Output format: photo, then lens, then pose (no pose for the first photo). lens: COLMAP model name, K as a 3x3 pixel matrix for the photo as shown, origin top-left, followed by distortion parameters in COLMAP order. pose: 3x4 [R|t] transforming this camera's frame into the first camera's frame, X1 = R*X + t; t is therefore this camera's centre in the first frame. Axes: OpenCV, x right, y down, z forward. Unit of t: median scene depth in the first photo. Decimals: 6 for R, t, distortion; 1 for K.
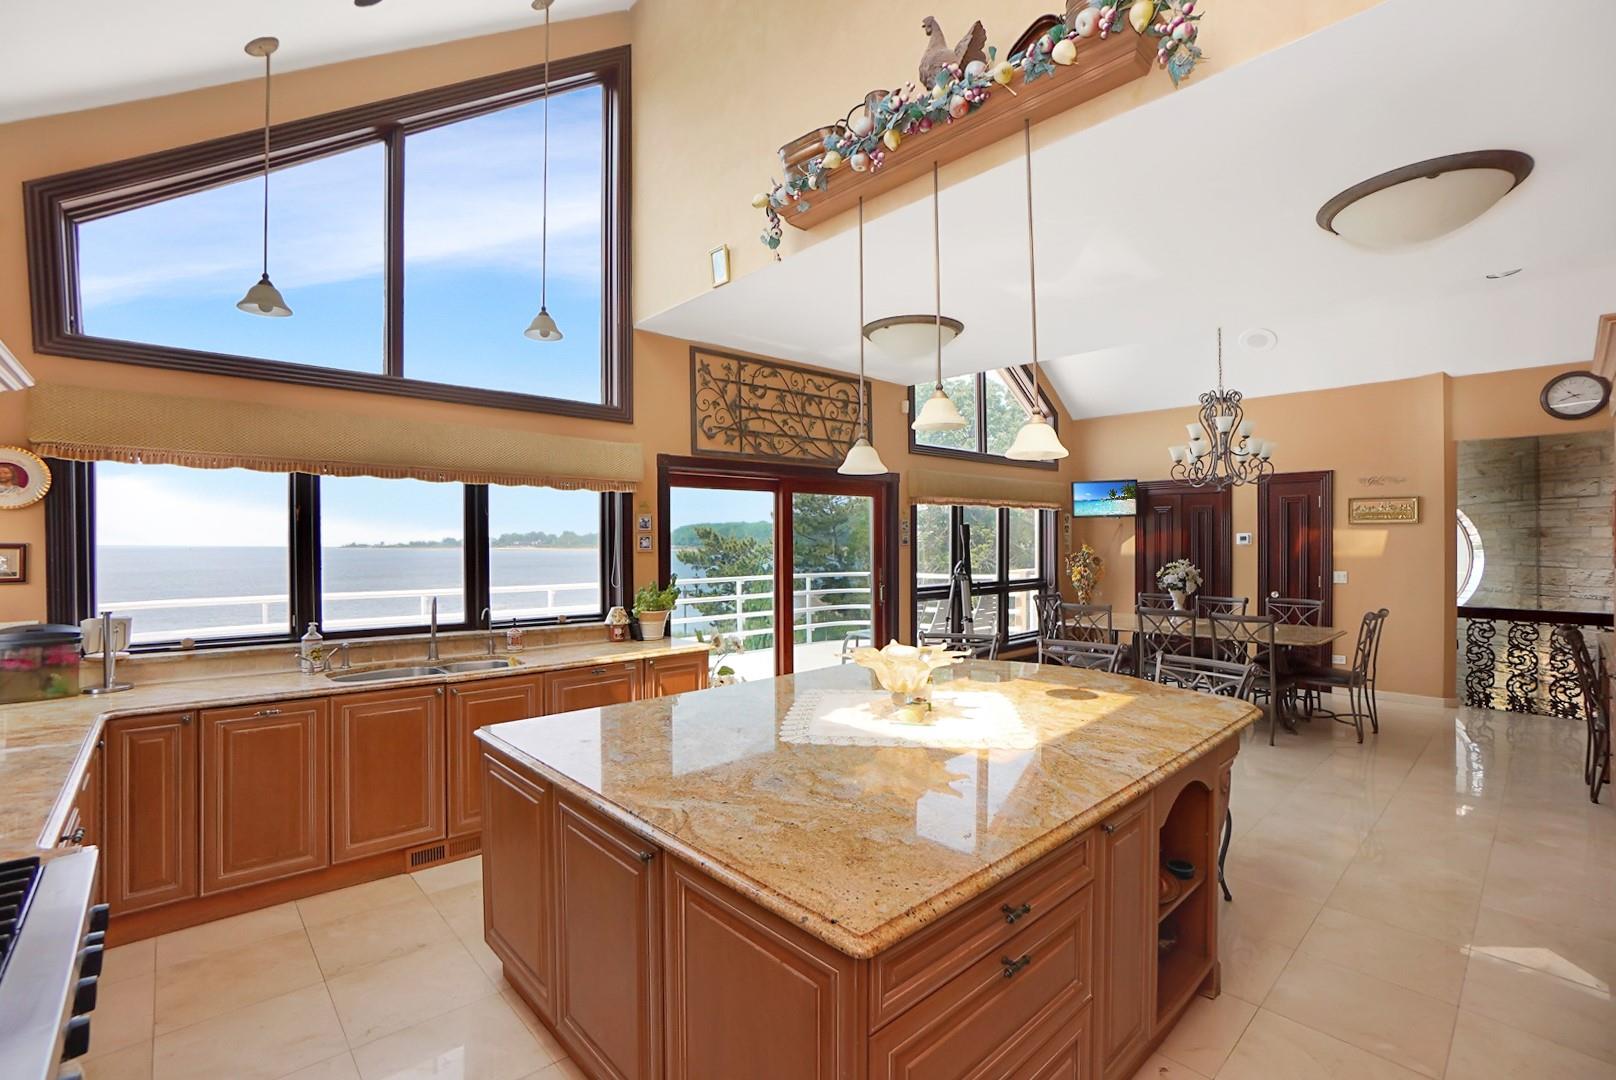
lens RADIAL K [[734.6, 0, 806.2], [0, 734.6, 534.8], [0, 0, 1]] dist [-0.030088, -0.000913]
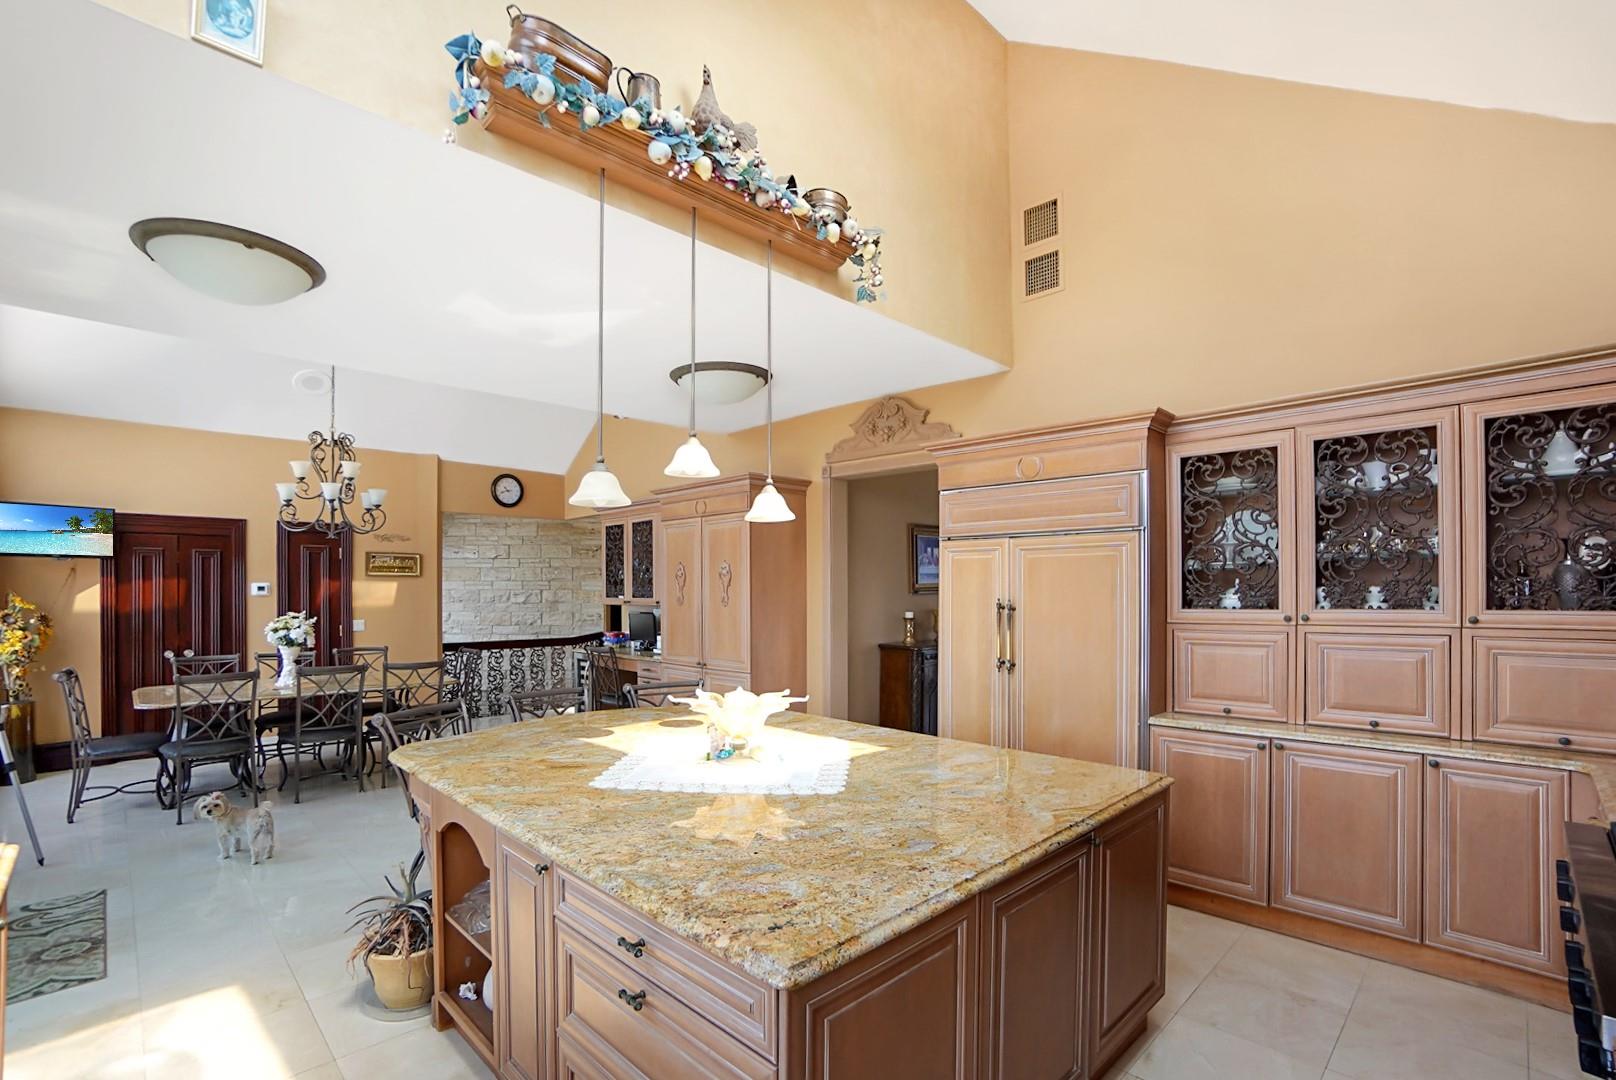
lens RADIAL K [[734.6, 0, 795.4], [0, 734.6, 593.9], [0, 0, 1]] dist [-0.030088, -0.000913]
pose [[-0.024457, -0.001565, 0.999700, -0.439048], [-0.008056, 0.999967, 0.001369, 0.006598], [-0.999668, -0.008021, -0.024469, 0.469610]]
